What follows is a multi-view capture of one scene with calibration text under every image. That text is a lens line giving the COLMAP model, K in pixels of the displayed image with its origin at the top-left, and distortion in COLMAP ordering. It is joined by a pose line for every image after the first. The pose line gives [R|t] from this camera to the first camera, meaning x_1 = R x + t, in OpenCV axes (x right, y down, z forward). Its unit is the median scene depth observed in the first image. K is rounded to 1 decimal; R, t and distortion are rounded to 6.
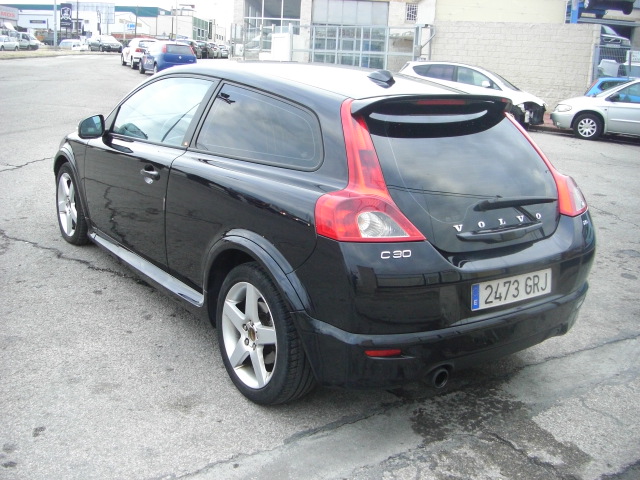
lens RADIAL K [[720.2, 0, 306.9], [0, 720.2, 241.5], [0, 0, 1]] dist [-0.193301, 0.146993]
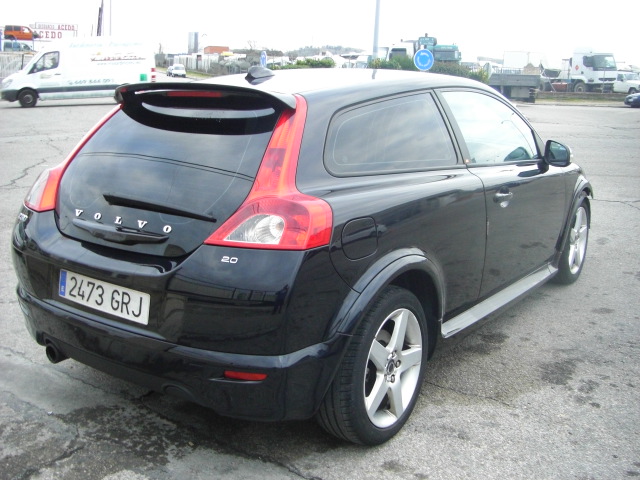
lens RADIAL K [[720.2, 0, 306.9], [0, 720.2, 241.5], [0, 0, 1]] dist [-0.193301, 0.146993]
pose [[0.345959, 0.167253, -0.923222, 1.156528], [-0.247761, 0.965341, 0.082040, -0.130637], [0.904946, 0.200356, 0.375407, 0.868205]]
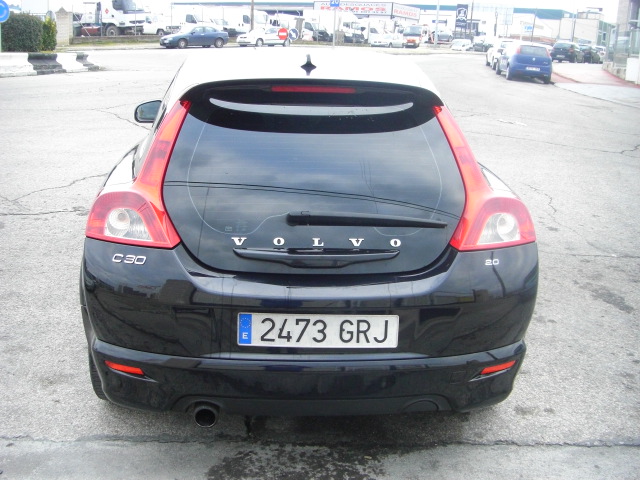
lens RADIAL K [[720.2, 0, 306.9], [0, 720.2, 241.5], [0, 0, 1]] dist [-0.193301, 0.146993]
pose [[0.854693, 0.126824, -0.503405, 0.645886], [-0.128145, 0.991234, 0.032156, -0.051215], [0.503070, 0.037026, 0.863452, 0.311919]]
